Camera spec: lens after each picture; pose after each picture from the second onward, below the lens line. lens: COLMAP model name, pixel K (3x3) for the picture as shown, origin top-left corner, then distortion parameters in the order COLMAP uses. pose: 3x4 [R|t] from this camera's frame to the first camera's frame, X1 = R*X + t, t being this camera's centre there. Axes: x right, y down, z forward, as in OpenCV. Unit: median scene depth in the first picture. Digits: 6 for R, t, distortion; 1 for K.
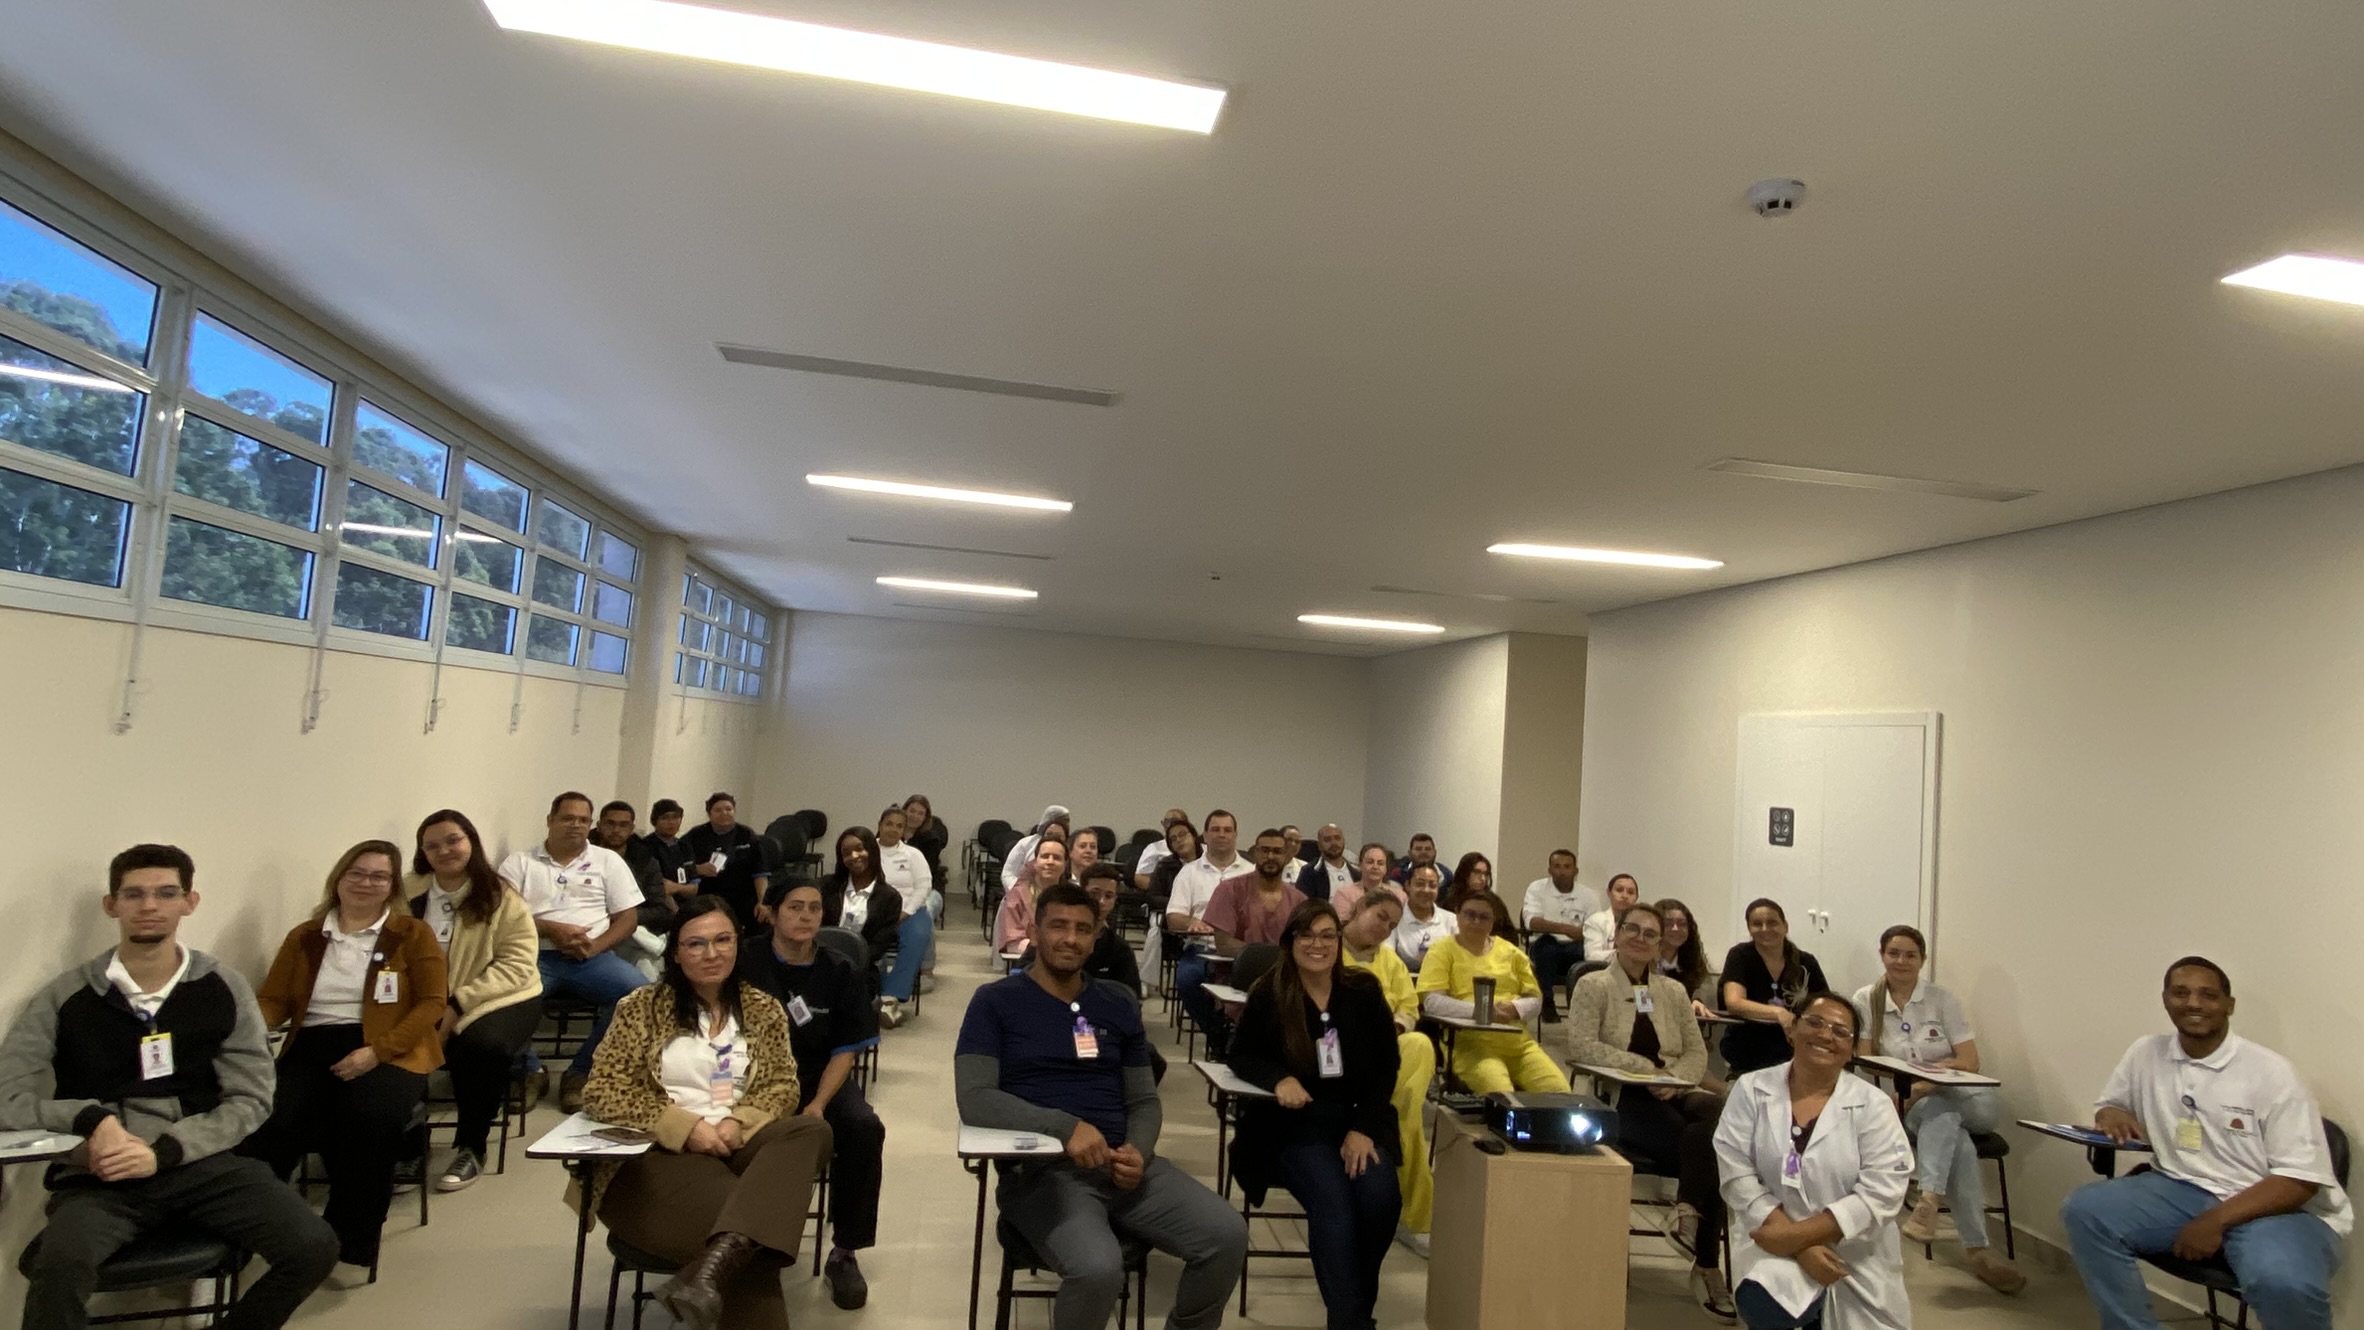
lens RADIAL K [[1244.1, 0, 1182.1], [0, 1244.1, 665.3], [0, 0, 1]] dist [0.000395, 0.000024]
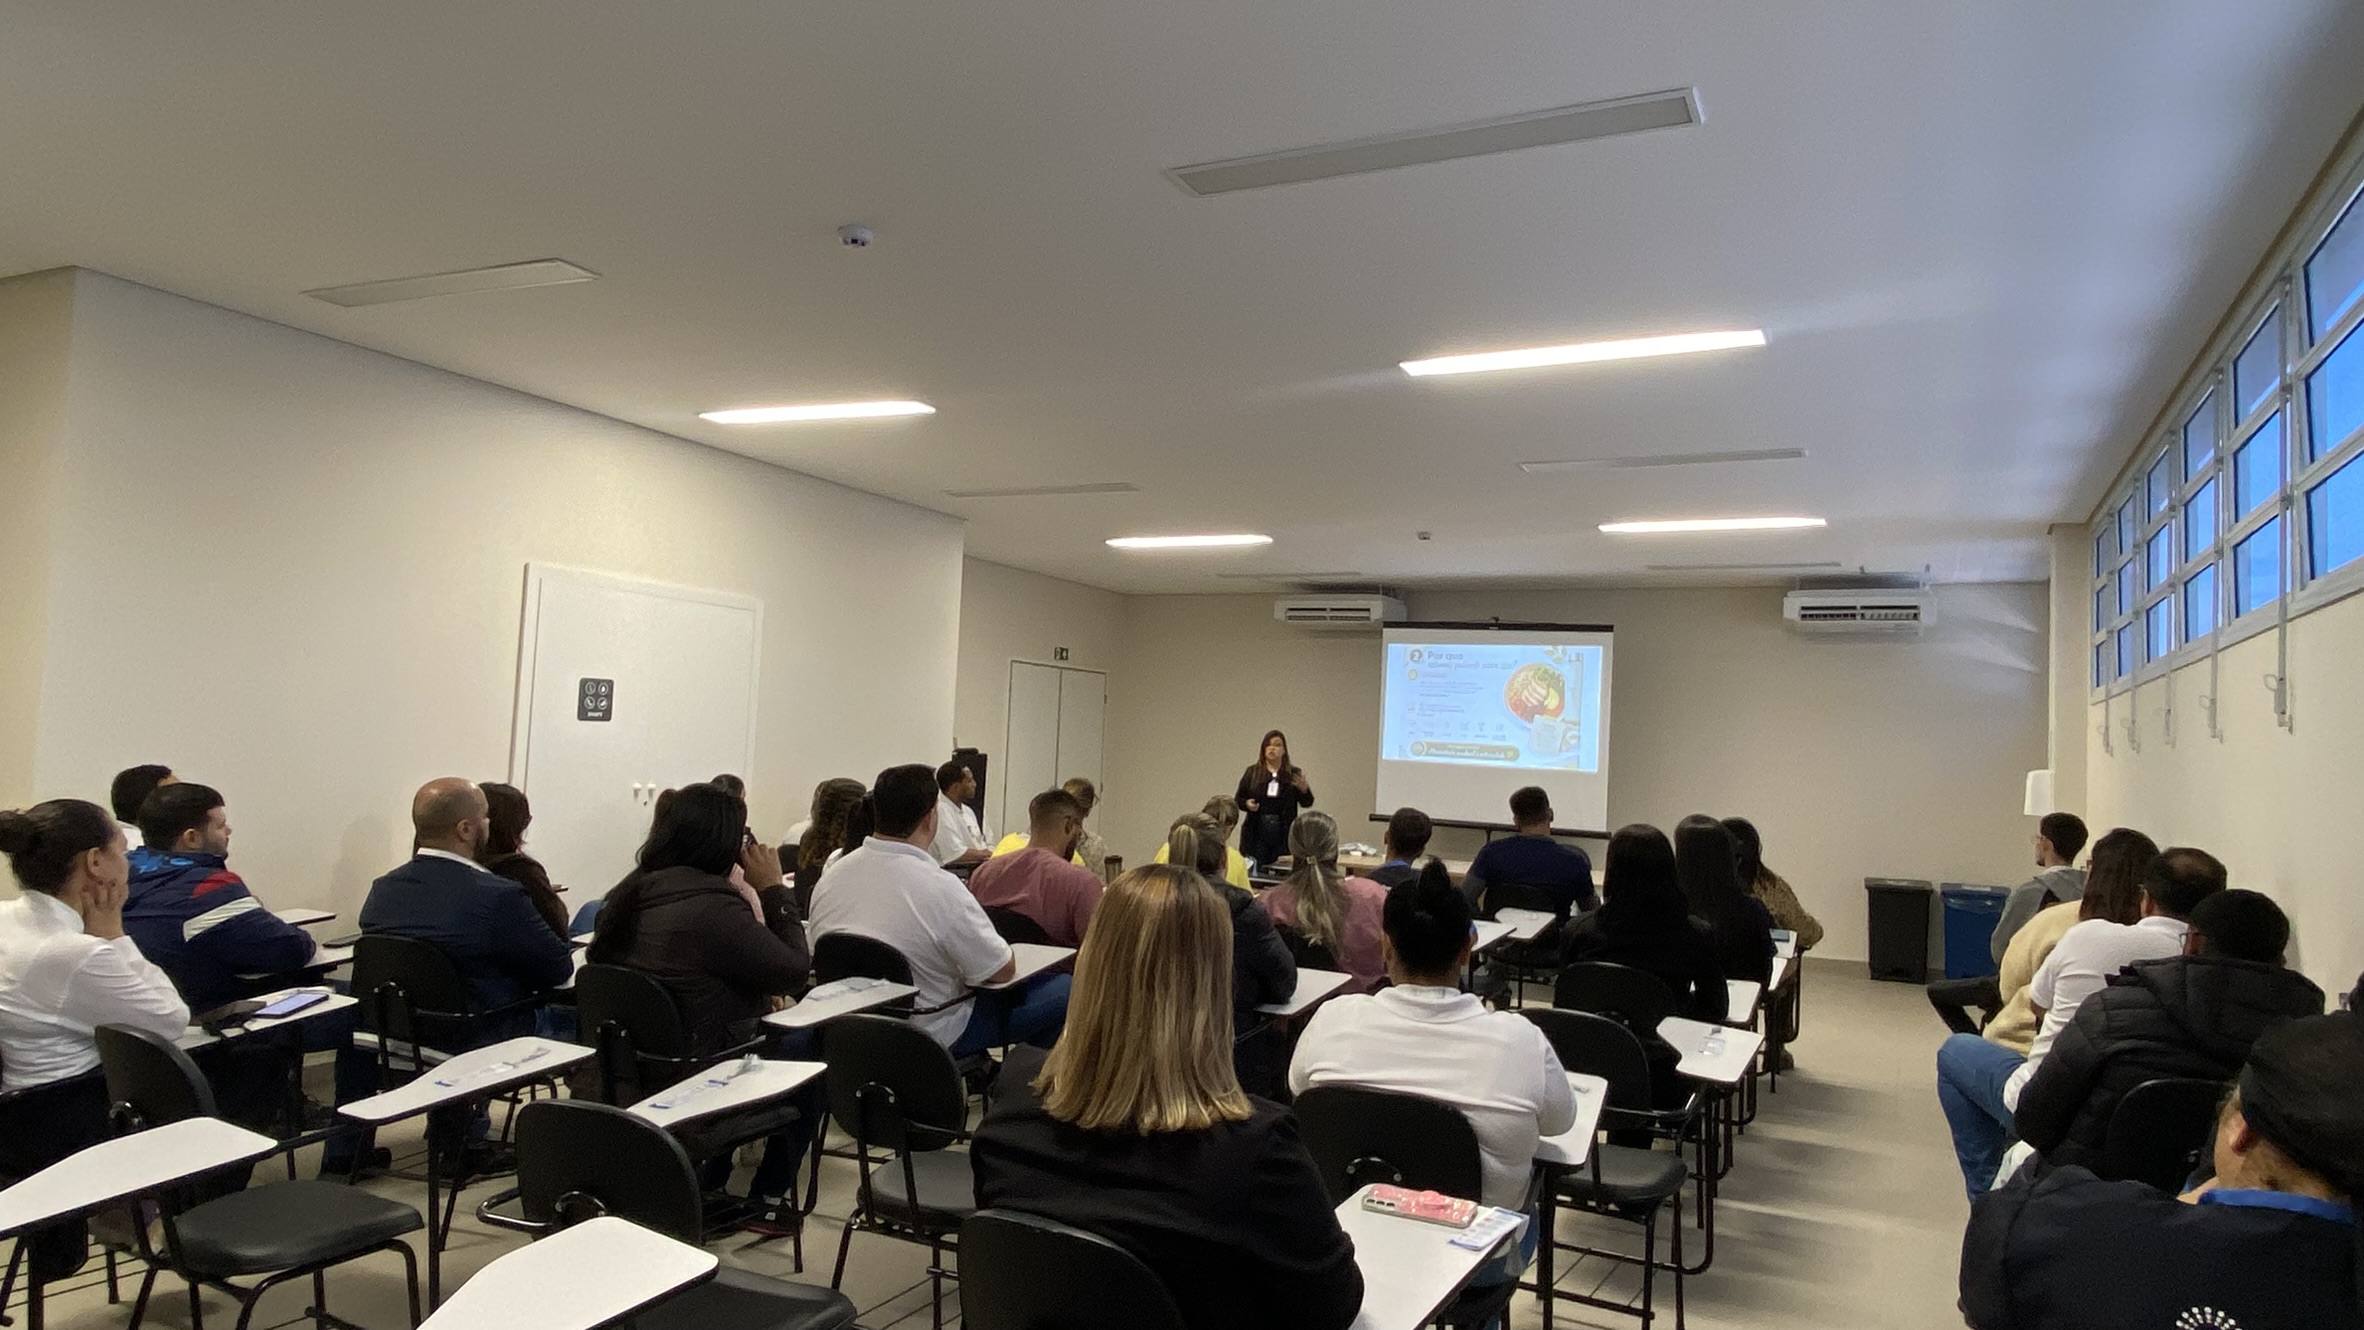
lens RADIAL K [[1462.7, 0, 1185.4], [0, 1462.7, 663.6], [0, 0, 1]] dist [0.002357, 0.000133]
pose [[-0.817747, -0.078678, 0.570175, -0.458800], [-0.146207, 0.986515, -0.073561, 0.120915], [-0.556698, -0.143518, -0.818223, 1.640062]]
